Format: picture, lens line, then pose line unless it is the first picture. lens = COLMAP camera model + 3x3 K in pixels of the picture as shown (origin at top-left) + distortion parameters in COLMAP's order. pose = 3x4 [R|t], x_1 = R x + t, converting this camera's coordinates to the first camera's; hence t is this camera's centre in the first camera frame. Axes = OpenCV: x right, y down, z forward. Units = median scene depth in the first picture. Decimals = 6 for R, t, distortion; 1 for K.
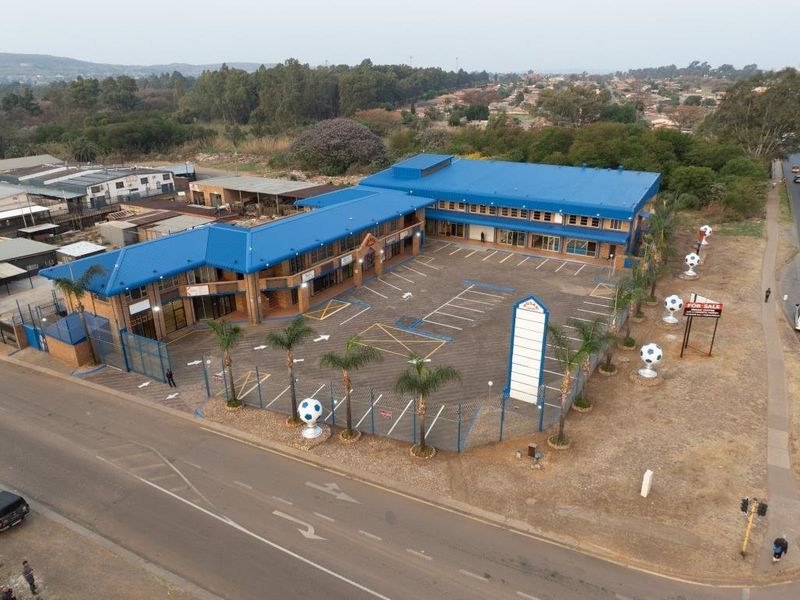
lens RADIAL K [[562.8, 0, 403.2], [0, 562.8, 297.5], [0, 0, 1]] dist [-0.039363, 0.010075]
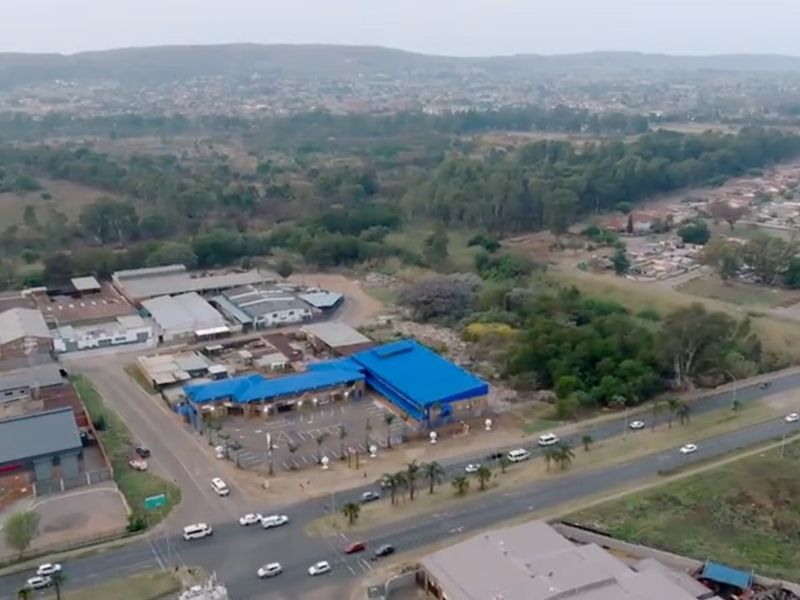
lens RADIAL K [[820.5, 0, 401.9], [0, 820.5, 302.3], [0, 0, 1]] dist [0.026397, 0.000000]
pose [[0.869385, 0.144666, -0.472484, 1.635502], [-0.186599, 0.981502, -0.042829, -0.363941], [0.457548, 0.125400, 0.880298, -1.639796]]
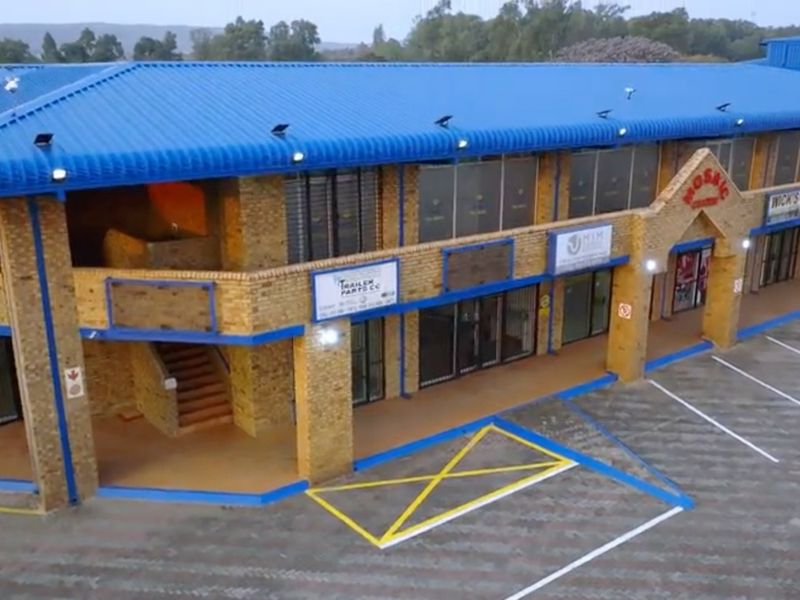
lens RADIAL K [[820.5, 0, 409.2], [0, 820.5, 316.9], [0, 0, 1]] dist [0.026397, 0.000000]
pose [[0.937501, 0.104973, -0.331772, -0.049842], [-0.130788, 0.989805, -0.056396, -0.013140], [0.322470, 0.096263, 0.941672, 0.603024]]
